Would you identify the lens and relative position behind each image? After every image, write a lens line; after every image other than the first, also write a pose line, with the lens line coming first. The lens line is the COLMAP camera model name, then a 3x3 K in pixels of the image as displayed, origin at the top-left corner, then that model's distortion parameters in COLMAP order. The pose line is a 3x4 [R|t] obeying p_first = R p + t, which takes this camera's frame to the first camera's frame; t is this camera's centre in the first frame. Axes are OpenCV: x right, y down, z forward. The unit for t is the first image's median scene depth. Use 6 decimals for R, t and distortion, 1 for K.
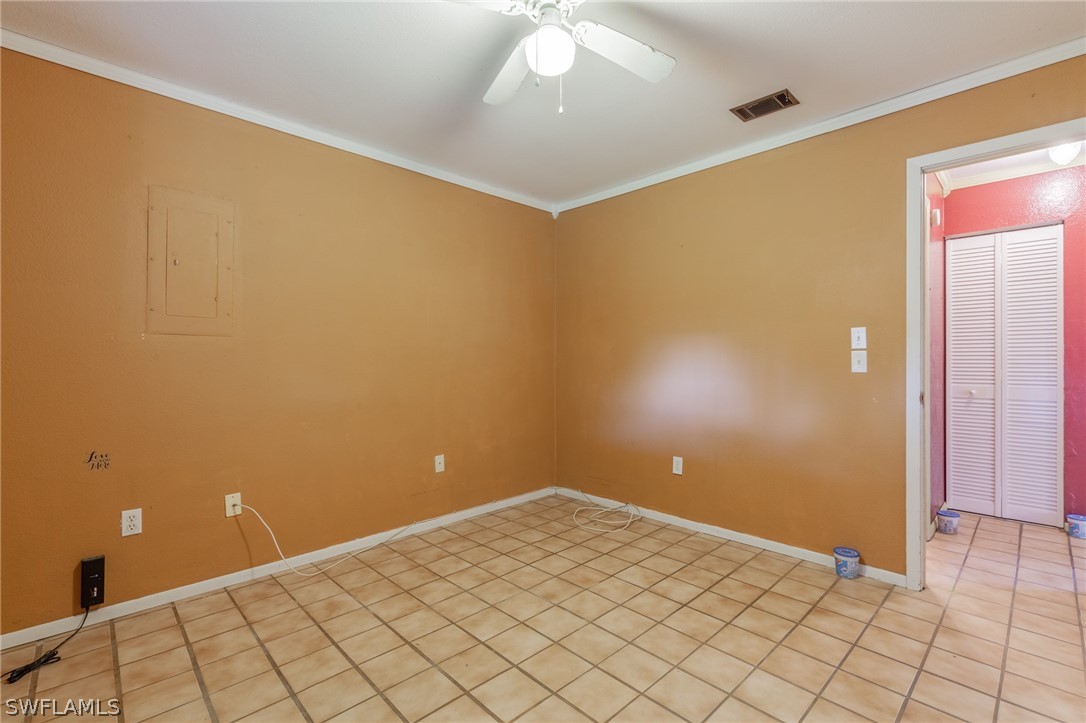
lens RADIAL K [[487.4, 0, 541.6], [0, 487.4, 362.9], [0, 0, 1]] dist [0.003592, -0.000907]
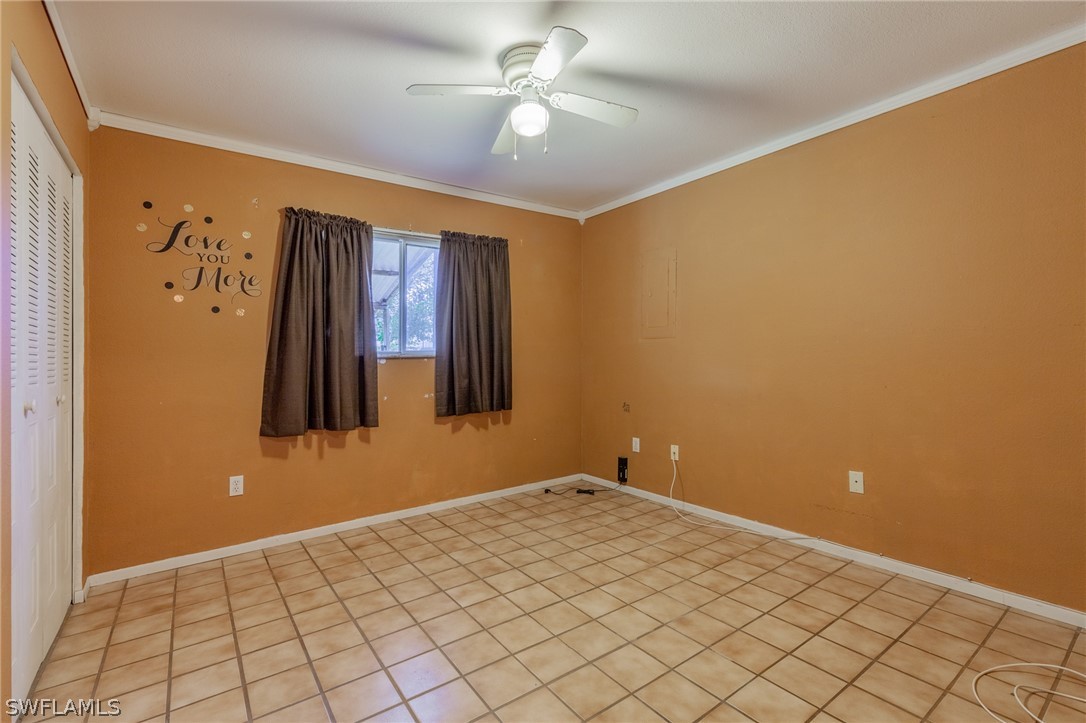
lens RADIAL K [[487.4, 0, 544.3], [0, 487.4, 362.7], [0, 0, 1]] dist [0.003592, -0.000907]
pose [[-0.139306, 0.019489, -0.990058, 0.934007], [0.009461, 0.999787, 0.018350, -0.009223], [0.990204, -0.006811, -0.139461, 0.892156]]
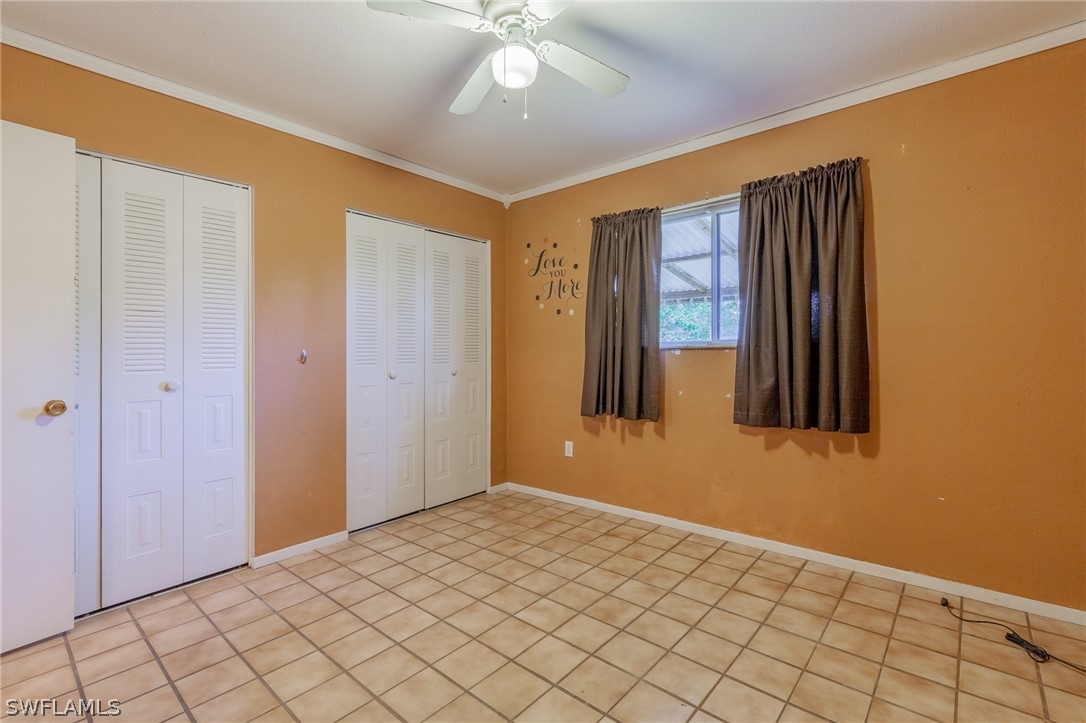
lens RADIAL K [[487.4, 0, 541.2], [0, 487.4, 342.5], [0, 0, 1]] dist [0.003592, -0.000907]
pose [[-0.994988, 0.014626, -0.098914, 0.041612], [0.015597, 0.999837, -0.009052, -0.011739], [0.098766, -0.010549, -0.995055, 1.515879]]
